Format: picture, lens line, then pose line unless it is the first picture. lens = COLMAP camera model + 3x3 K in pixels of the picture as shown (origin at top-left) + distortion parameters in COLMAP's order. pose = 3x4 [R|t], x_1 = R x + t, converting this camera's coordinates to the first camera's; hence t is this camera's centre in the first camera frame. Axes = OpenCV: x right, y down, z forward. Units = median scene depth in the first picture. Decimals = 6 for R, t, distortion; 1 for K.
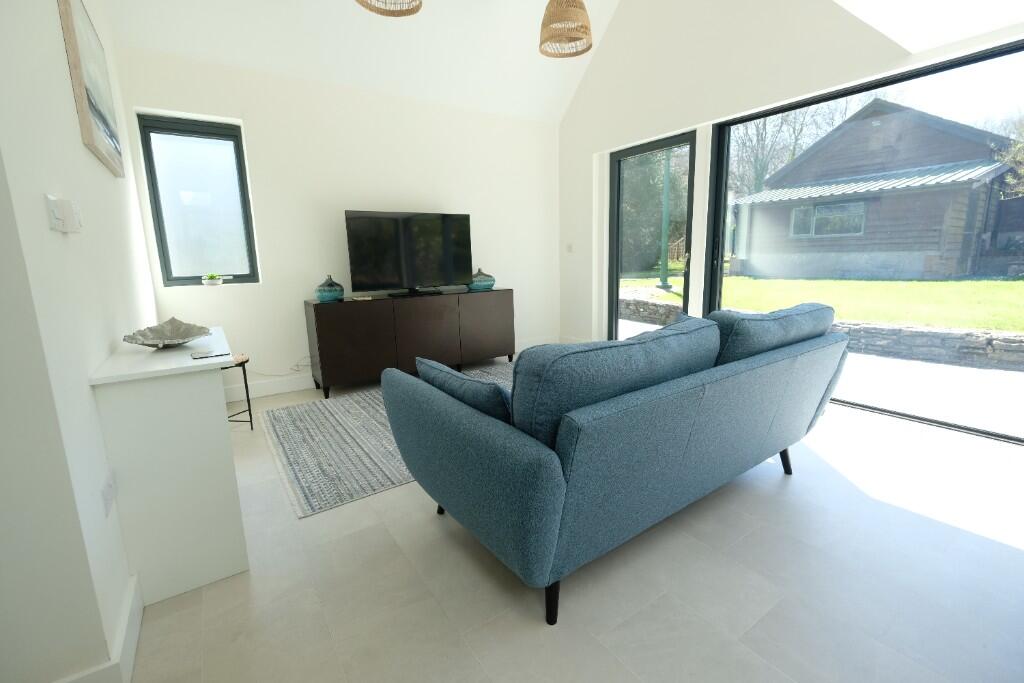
lens RADIAL K [[448.2, 0, 511.6], [0, 448.2, 336.3], [0, 0, 1]] dist [-0.002916, 0.000175]
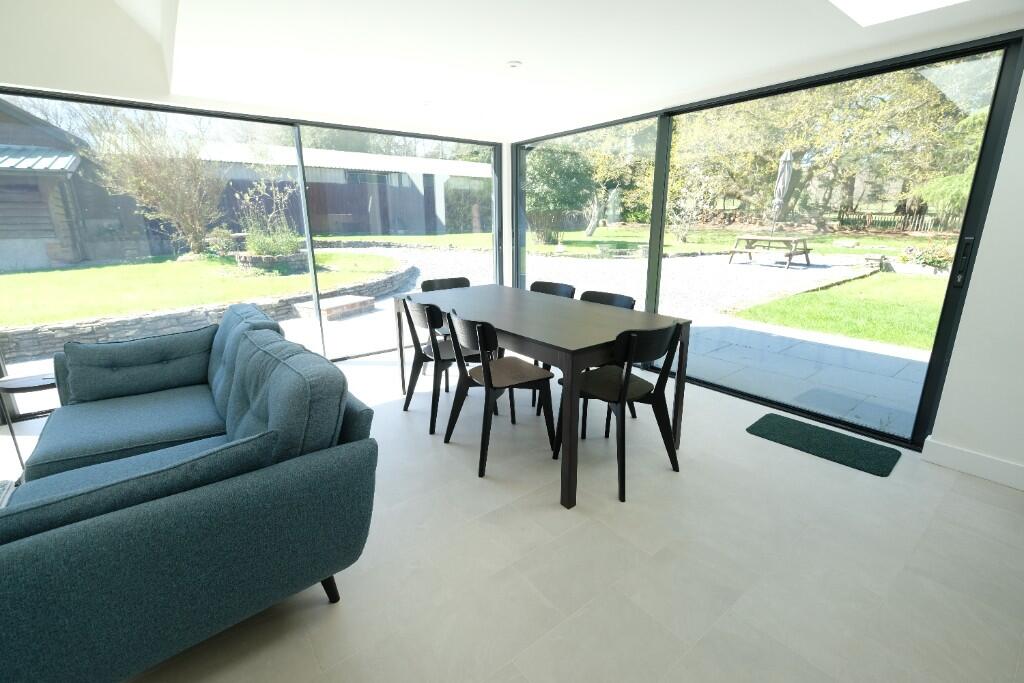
lens RADIAL K [[448.2, 0, 511.6], [0, 448.2, 336.3], [0, 0, 1]] dist [-0.002916, 0.000175]
pose [[-0.060170, -0.225548, 0.972372, -0.289111], [0.184288, 0.954881, 0.232895, -0.066324], [-0.981029, 0.193210, -0.015889, 0.151148]]
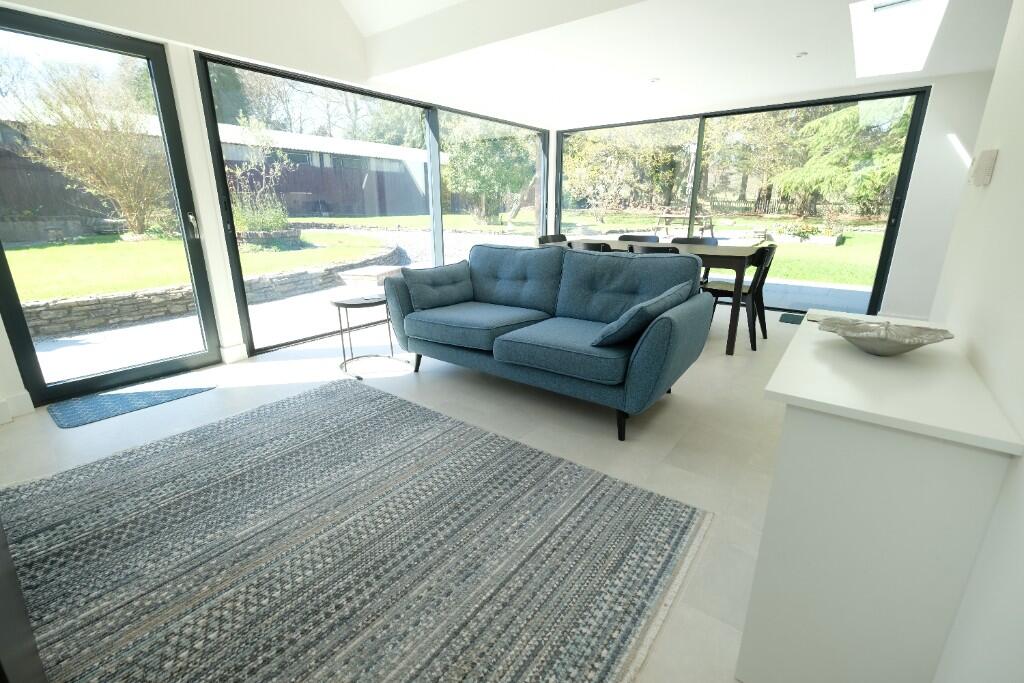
lens RADIAL K [[448.2, 0, 511.6], [0, 448.2, 336.3], [0, 0, 1]] dist [-0.002916, 0.000175]
pose [[-0.312483, -0.238969, 0.919374, -0.464763], [0.177041, 0.936231, 0.303525, -0.112154], [-0.933280, 0.257613, -0.250249, 0.646893]]
